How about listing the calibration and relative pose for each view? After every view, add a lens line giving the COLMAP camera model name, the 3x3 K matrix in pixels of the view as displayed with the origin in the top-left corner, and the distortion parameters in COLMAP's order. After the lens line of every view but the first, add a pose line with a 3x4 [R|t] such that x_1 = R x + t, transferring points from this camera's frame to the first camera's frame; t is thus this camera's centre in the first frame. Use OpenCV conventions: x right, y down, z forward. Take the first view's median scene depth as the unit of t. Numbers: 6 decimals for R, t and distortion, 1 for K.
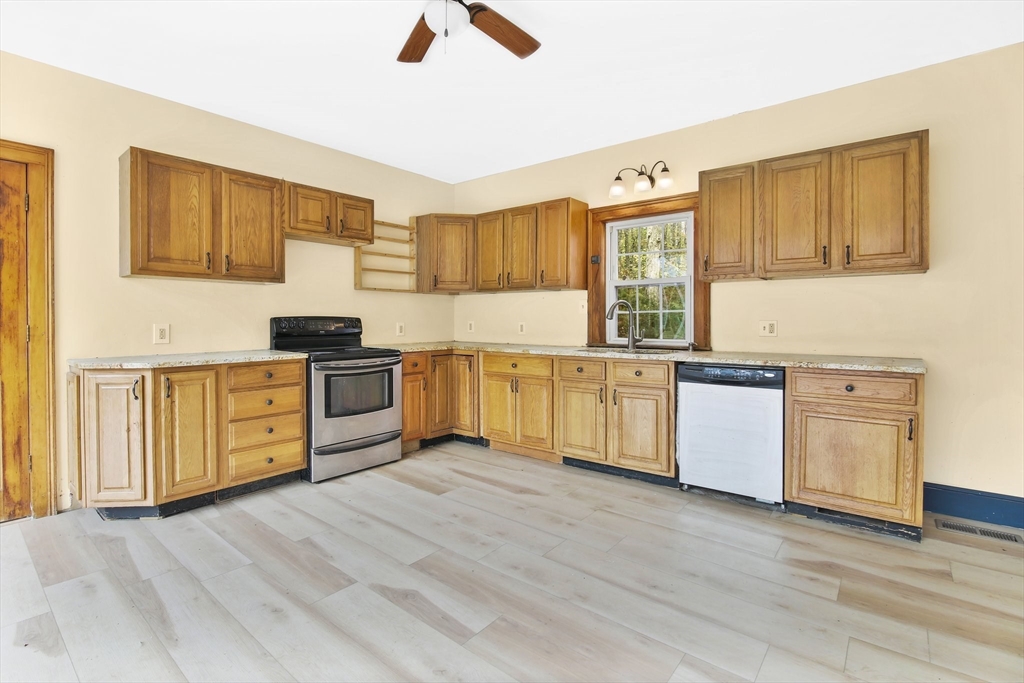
lens RADIAL K [[475.5, 0, 514.4], [0, 475.5, 321.2], [0, 0, 1]] dist [-0.005548, -0.000903]
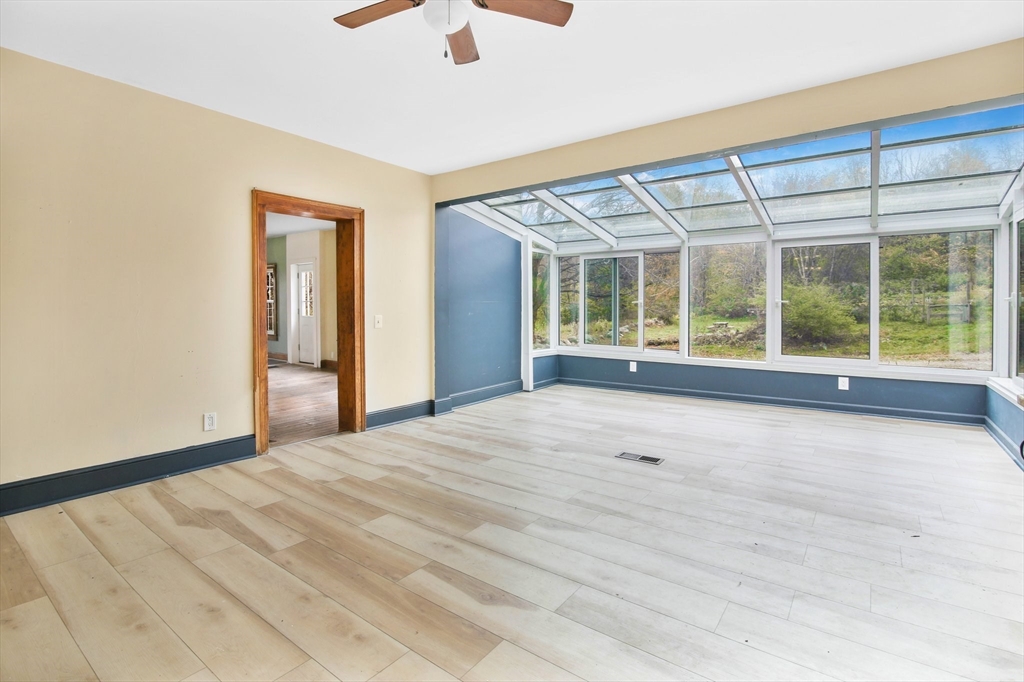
lens RADIAL K [[475.5, 0, 515.3], [0, 475.5, 307.7], [0, 0, 1]] dist [-0.005548, -0.000903]
pose [[-0.998735, 0.005903, -0.049934, -0.142180], [0.005273, 0.999905, 0.012750, -0.007376], [0.050005, 0.012470, -0.998671, 1.188248]]
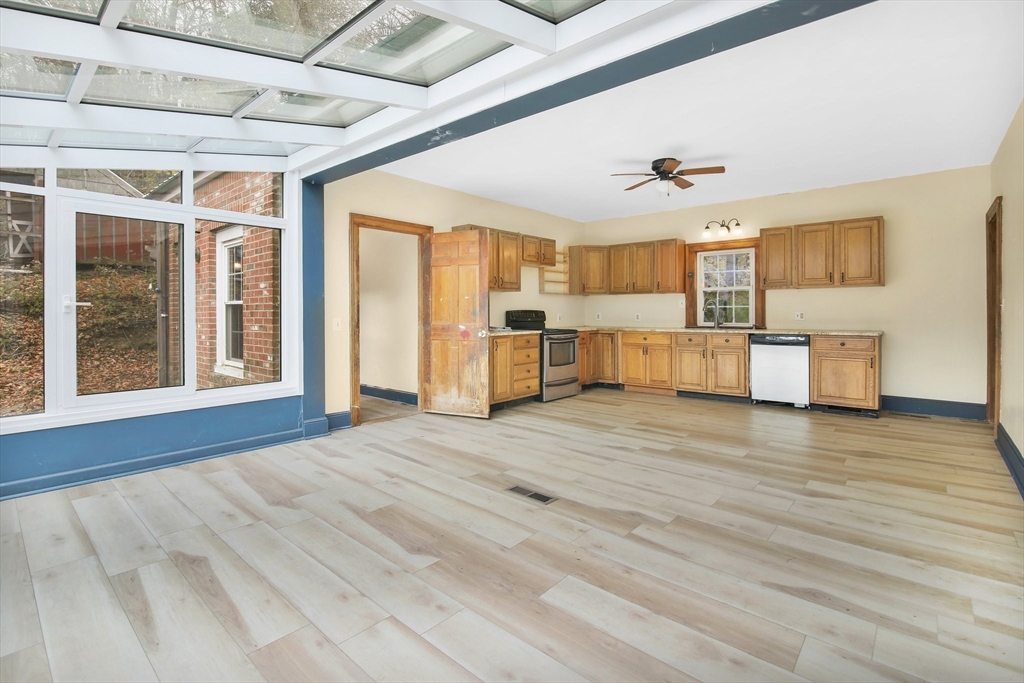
lens RADIAL K [[475.5, 0, 510.3], [0, 475.5, 314.8], [0, 0, 1]] dist [-0.005548, -0.000903]
pose [[0.999422, -0.003922, -0.033759, -0.490261], [0.003943, 0.999992, 0.000560, 0.006291], [0.033756, -0.000693, 0.999430, -0.816829]]
